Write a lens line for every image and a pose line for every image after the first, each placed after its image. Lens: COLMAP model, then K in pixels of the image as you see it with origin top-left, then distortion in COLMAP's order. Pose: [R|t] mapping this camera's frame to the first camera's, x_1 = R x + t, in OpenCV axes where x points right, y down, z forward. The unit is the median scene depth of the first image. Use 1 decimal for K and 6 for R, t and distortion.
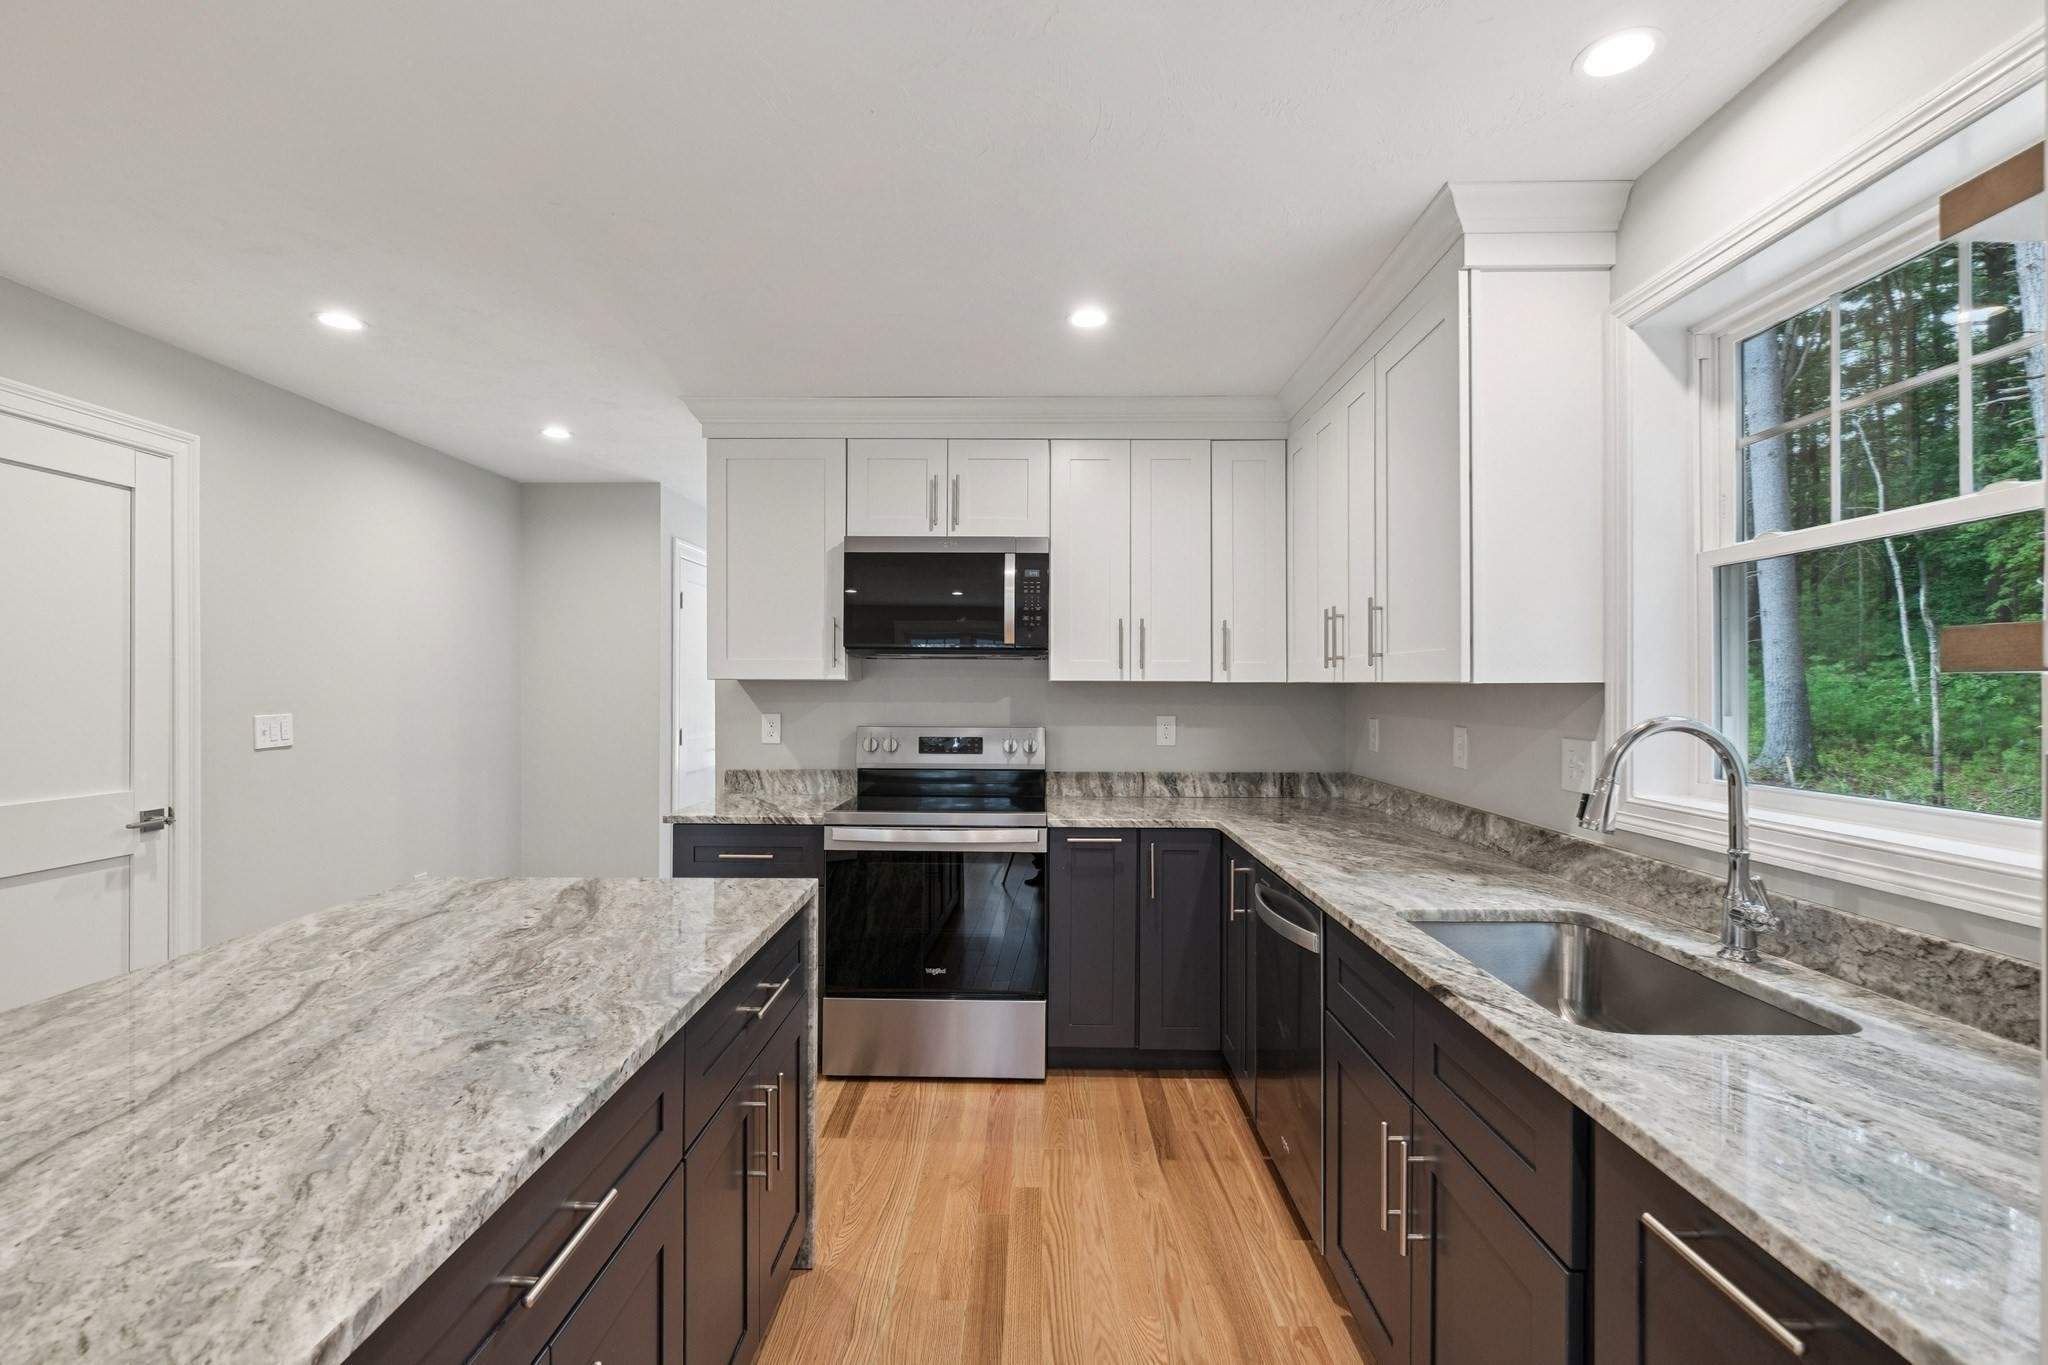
lens RADIAL K [[919.6, 0, 1031.7], [0, 919.6, 682.6], [0, 0, 1]] dist [-0.004520, 0.001005]
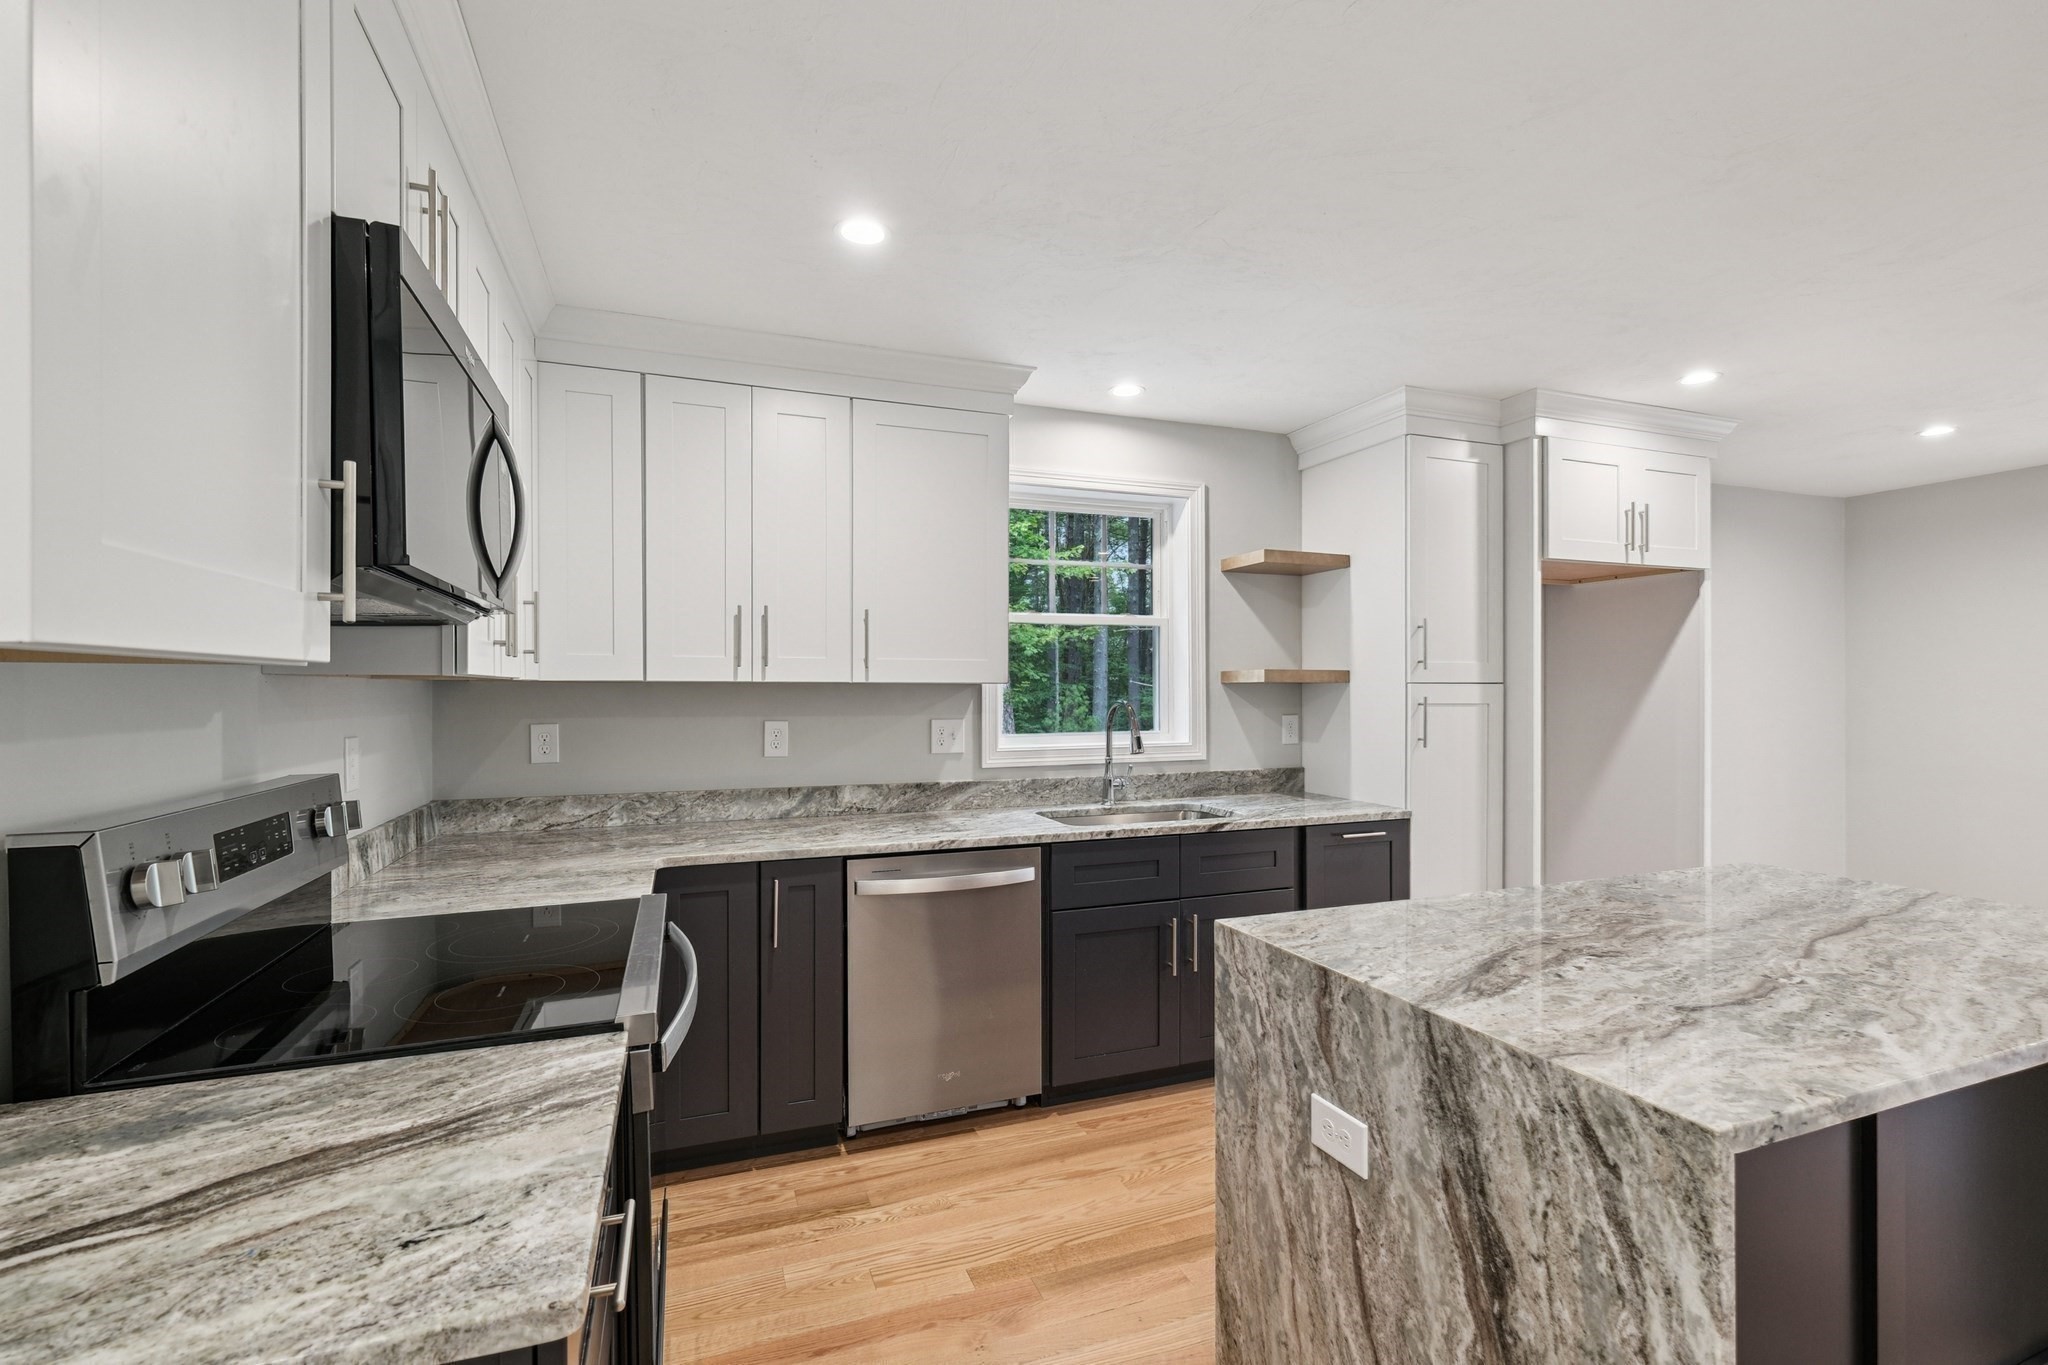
lens RADIAL K [[919.6, 0, 1026.7], [0, 919.6, 675.2], [0, 0, 1]] dist [-0.004520, 0.001005]
pose [[-0.352282, 0.005813, 0.935876, -0.687070], [-0.005035, 0.999954, -0.008106, -0.001988], [-0.935881, -0.007568, -0.352236, 1.051023]]
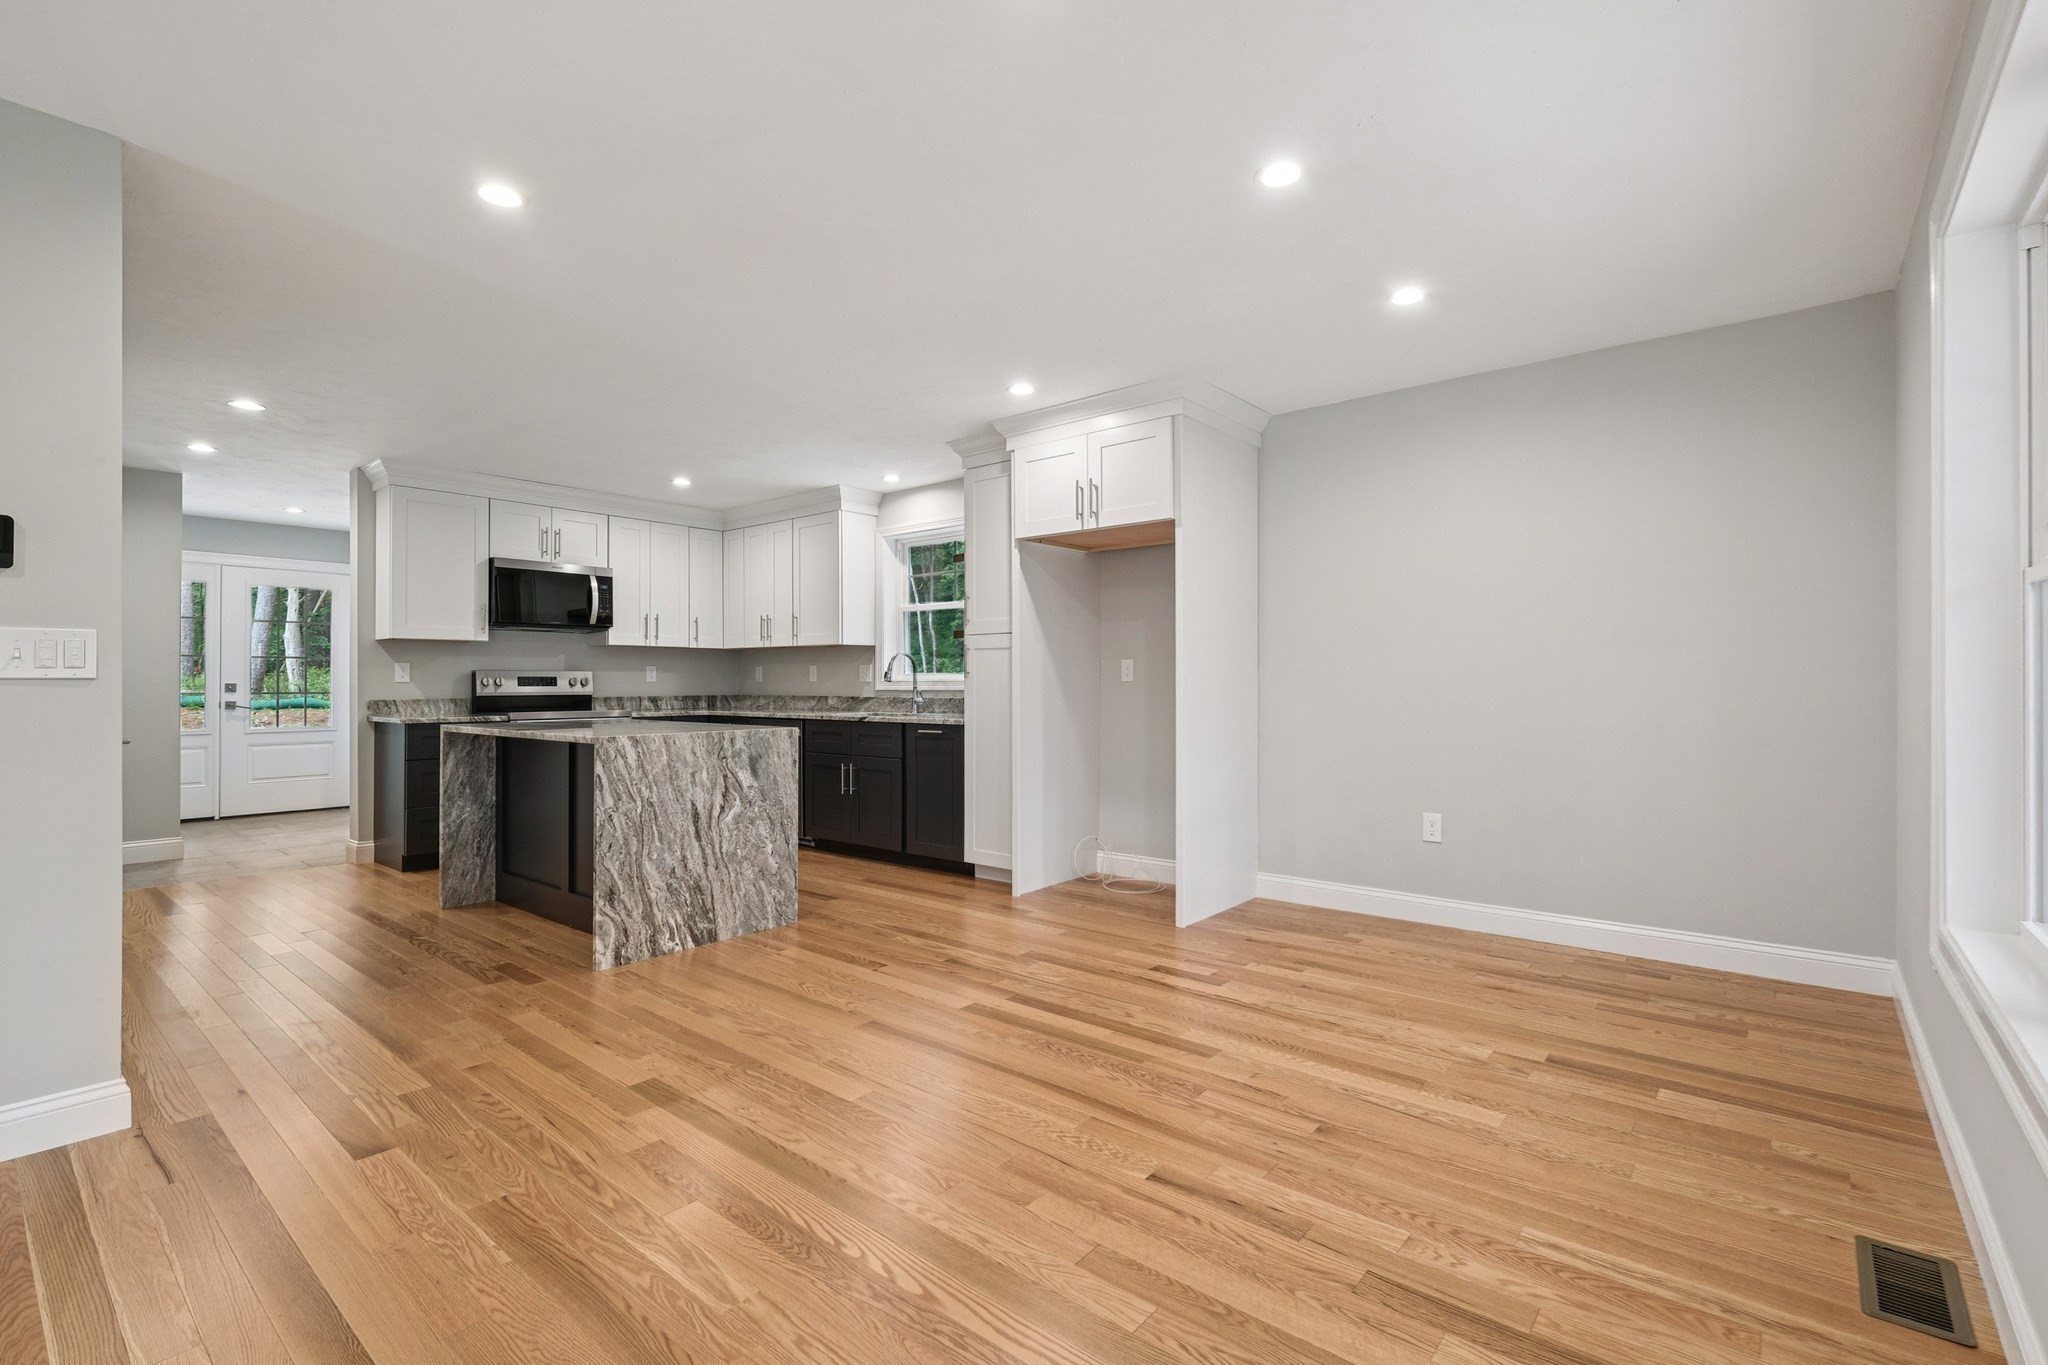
lens RADIAL K [[919.6, 0, 1034.3], [0, 919.6, 683.7], [0, 0, 1]] dist [-0.004520, 0.001005]
pose [[0.632759, -0.007002, 0.774317, -1.037570], [0.000531, 0.999963, 0.008608, 0.072736], [-0.774349, -0.005035, 0.632739, -1.002445]]
